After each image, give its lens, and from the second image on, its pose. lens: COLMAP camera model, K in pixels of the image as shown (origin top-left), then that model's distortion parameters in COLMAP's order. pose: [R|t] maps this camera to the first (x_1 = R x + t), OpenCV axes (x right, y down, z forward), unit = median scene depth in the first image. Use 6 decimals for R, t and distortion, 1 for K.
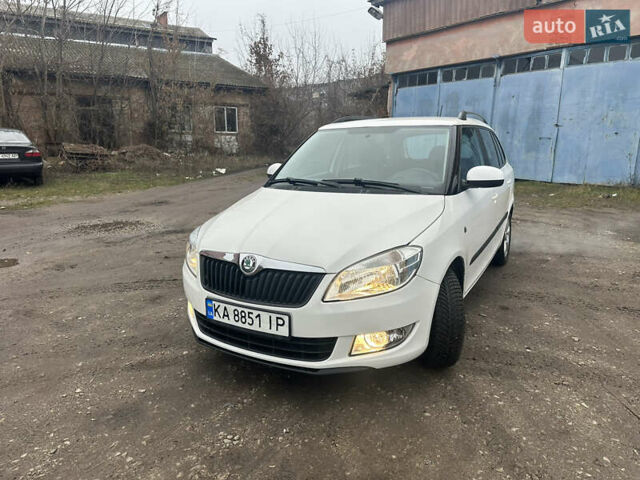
lens RADIAL K [[454.9, 0, 320.0], [0, 454.9, 240.0], [0, 0, 1]] dist [0.051740, -0.070945]
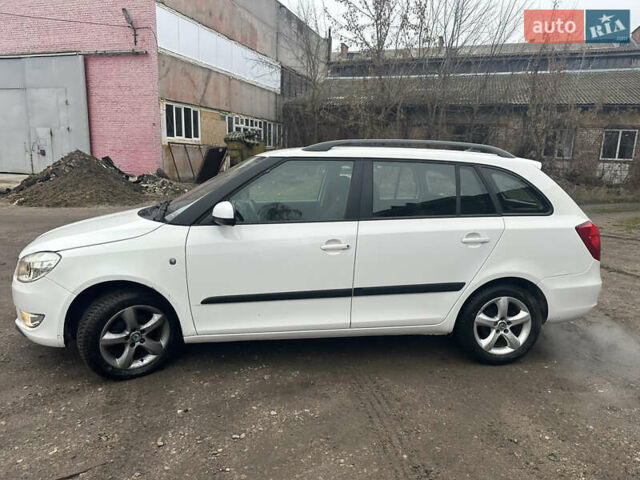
lens RADIAL K [[450.0, 0, 318.4], [0, 450.0, 242.2], [0, 0, 1]] dist [0.050793, -0.065204]
pose [[0.592408, 0.163510, -0.788871, 0.341881], [-0.199175, 0.978516, 0.053247, -0.048208], [0.780630, 0.125579, 0.612248, 0.174368]]
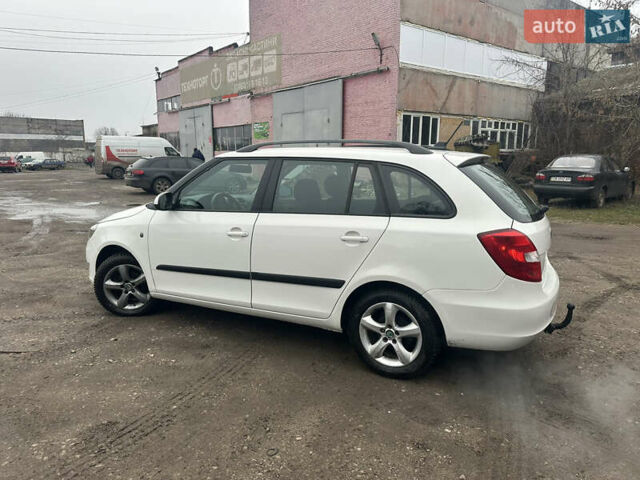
lens RADIAL K [[443.6, 0, 321.5], [0, 443.6, 238.3], [0, 0, 1]] dist [0.073309, -0.105547]
pose [[0.028155, 0.173581, -0.984417, 0.444146], [-0.220509, 0.961626, 0.163255, -0.094529], [0.974979, 0.212476, 0.065350, 0.388561]]
